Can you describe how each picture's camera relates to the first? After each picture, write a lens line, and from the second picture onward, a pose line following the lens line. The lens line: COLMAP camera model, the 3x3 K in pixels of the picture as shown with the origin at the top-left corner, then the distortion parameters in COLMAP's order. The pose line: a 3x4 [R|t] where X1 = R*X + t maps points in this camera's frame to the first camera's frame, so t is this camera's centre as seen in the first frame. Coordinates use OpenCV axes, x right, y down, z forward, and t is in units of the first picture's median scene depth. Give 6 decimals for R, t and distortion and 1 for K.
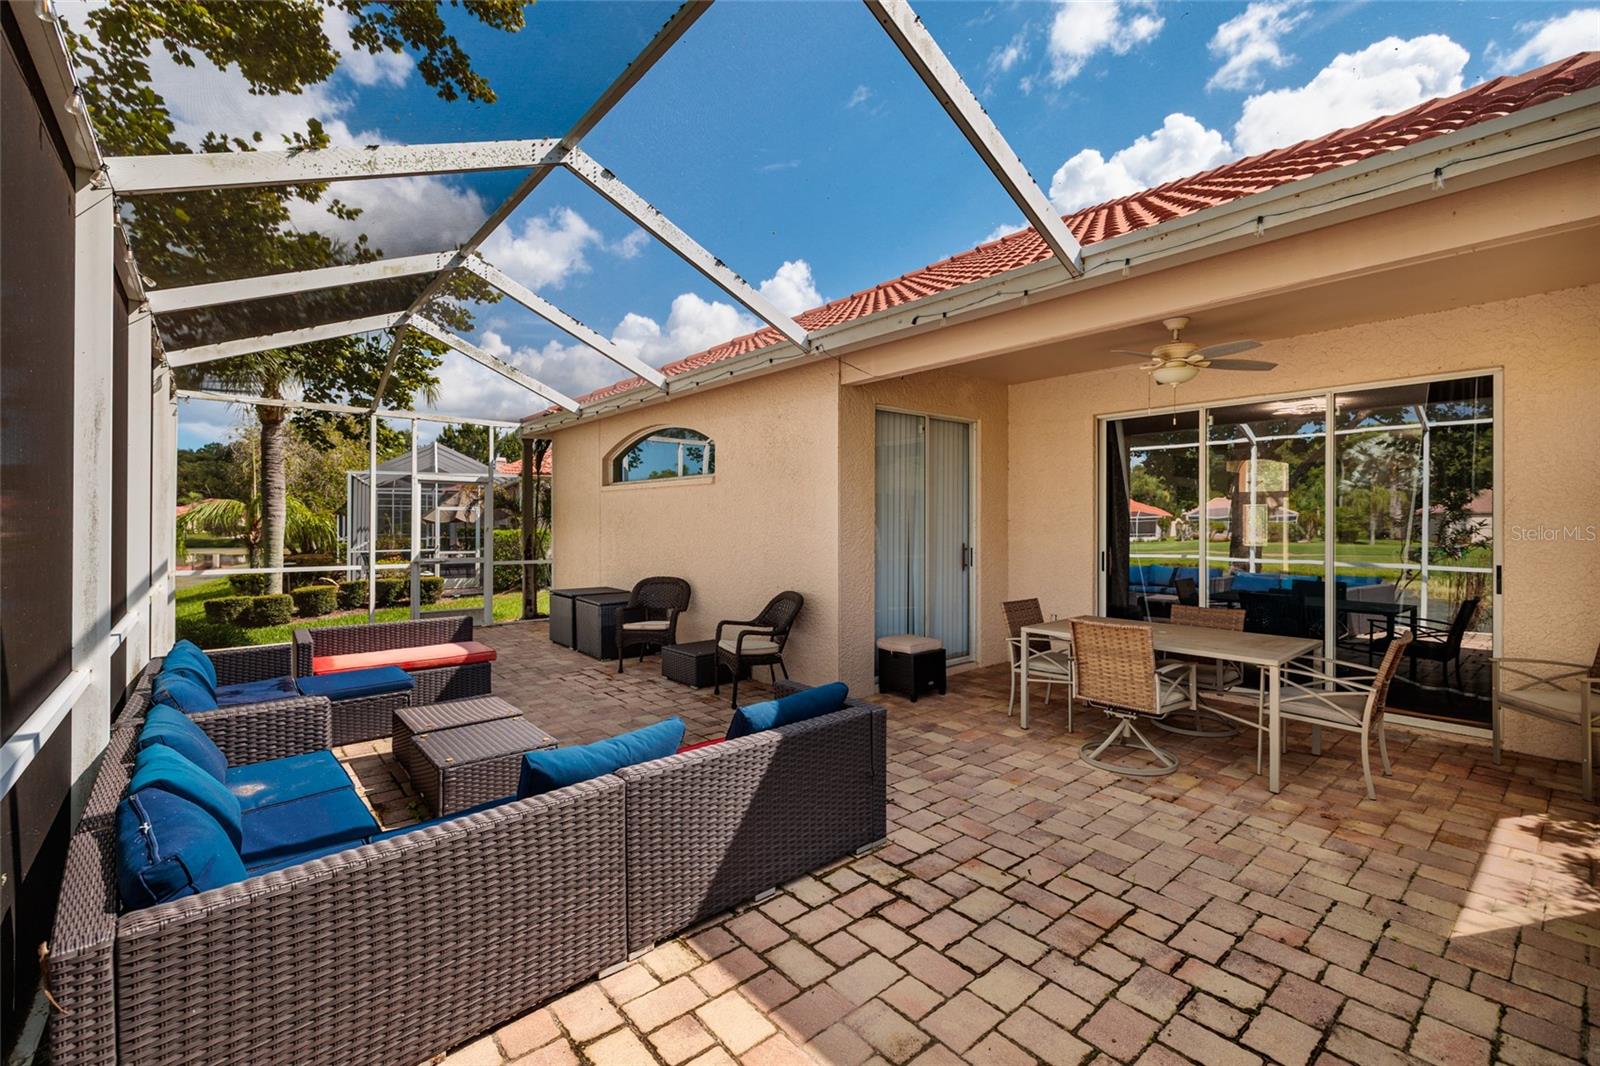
lens RADIAL K [[686.7, 0, 805.9], [0, 686.7, 521.2], [0, 0, 1]] dist [0.005295, 0.000265]
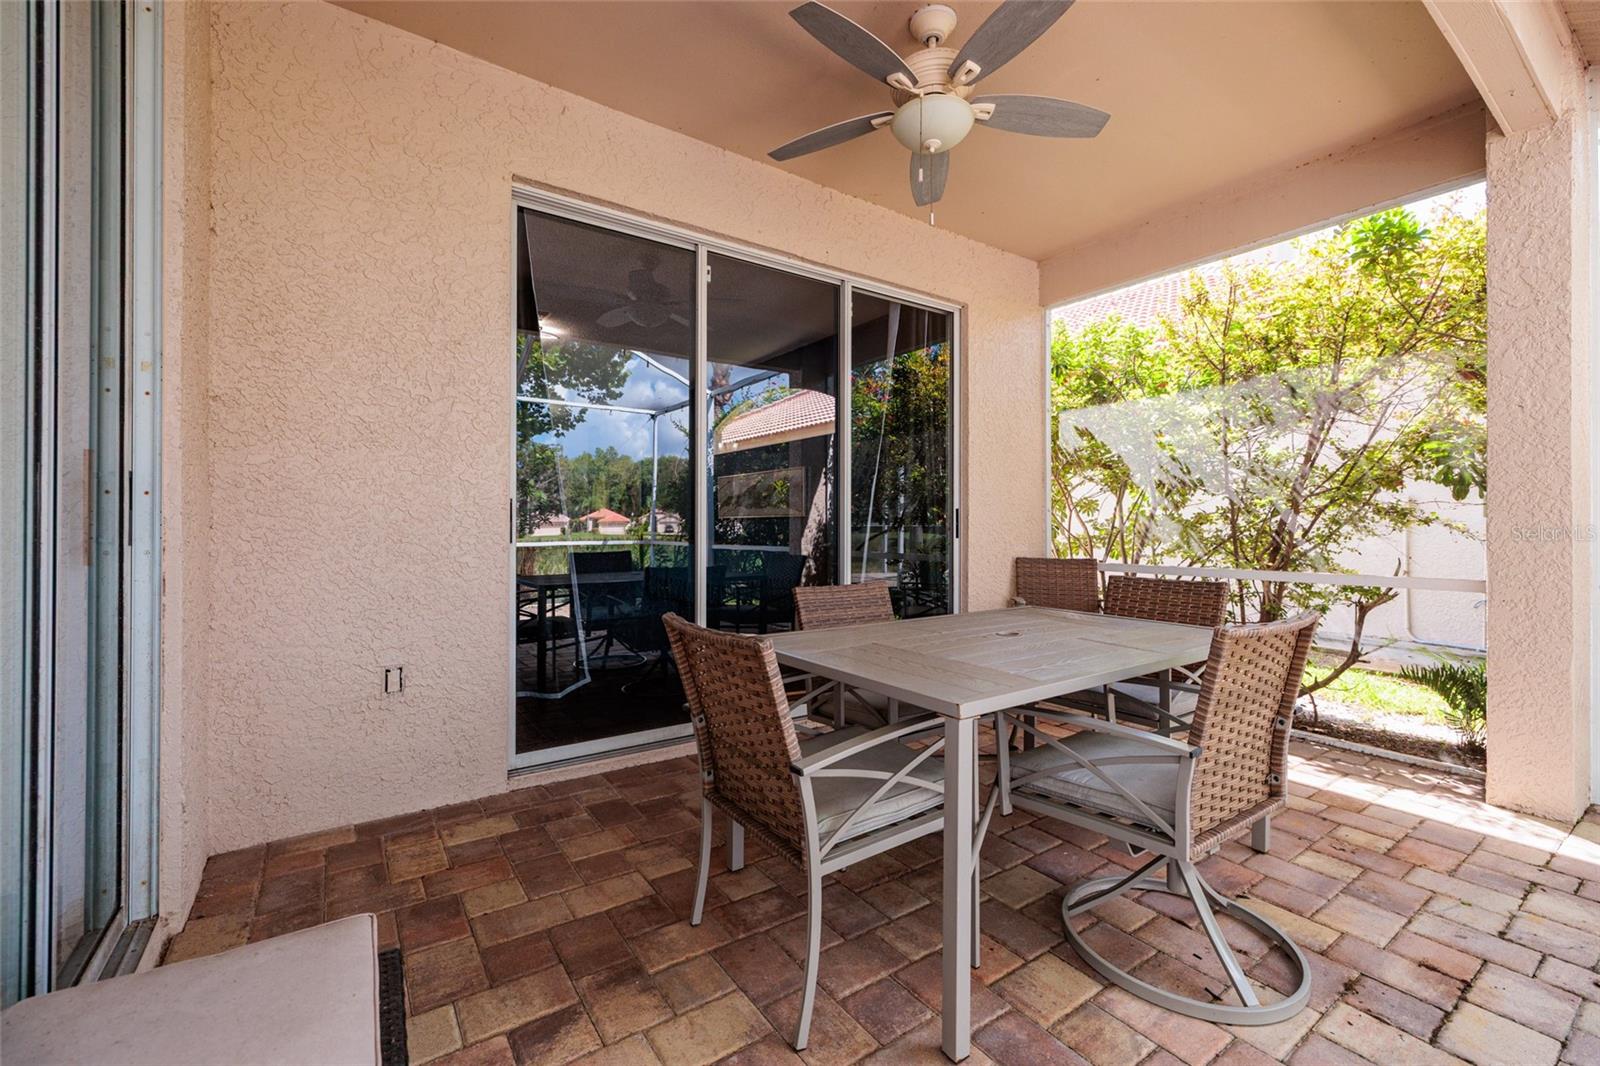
lens RADIAL K [[670.5, 0, 800.0], [0, 670.5, 533.0], [0, 0, 1]] dist [-0.008266, 0.000307]
pose [[0.106564, -0.005926, 0.994288, 0.072461], [-0.002492, 0.999978, 0.006227, 0.152811], [-0.994303, -0.003141, 0.106547, 1.895022]]
